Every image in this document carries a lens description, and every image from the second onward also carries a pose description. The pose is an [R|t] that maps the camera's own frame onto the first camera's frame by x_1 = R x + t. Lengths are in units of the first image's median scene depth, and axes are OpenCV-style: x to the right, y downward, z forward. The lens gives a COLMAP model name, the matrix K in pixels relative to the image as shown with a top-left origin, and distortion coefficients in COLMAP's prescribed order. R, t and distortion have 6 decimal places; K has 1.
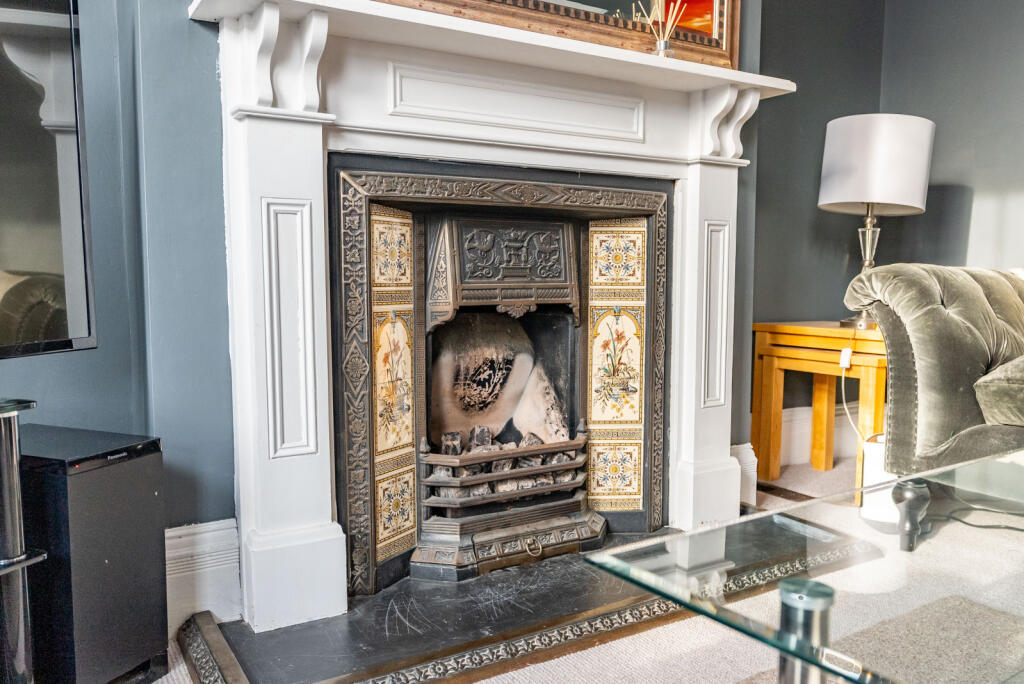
lens RADIAL K [[784.0, 0, 512.9], [0, 784.0, 342.0], [0, 0, 1]] dist [-0.004554, -0.000280]
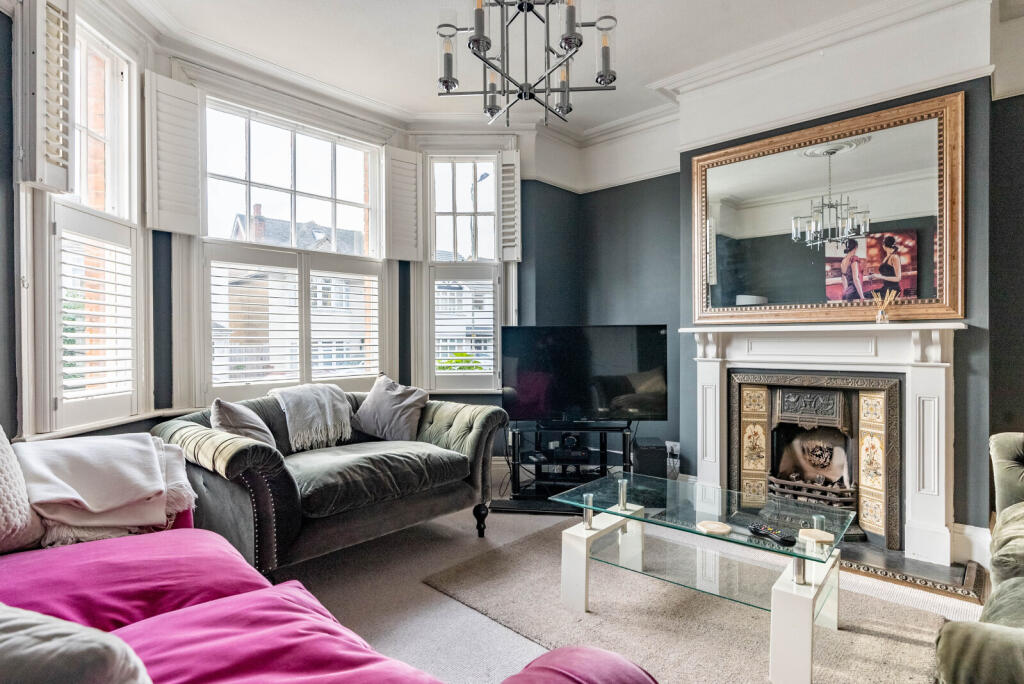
lens RADIAL K [[542.8, 0, 513.7], [0, 542.8, 342.7], [0, 0, 1]] dist [-0.001994, -0.000201]
pose [[0.277323, -0.001606, -0.960775, 1.268043], [-0.071645, 0.997180, -0.022347, -0.183872], [0.958102, 0.075032, 0.276426, -0.335961]]
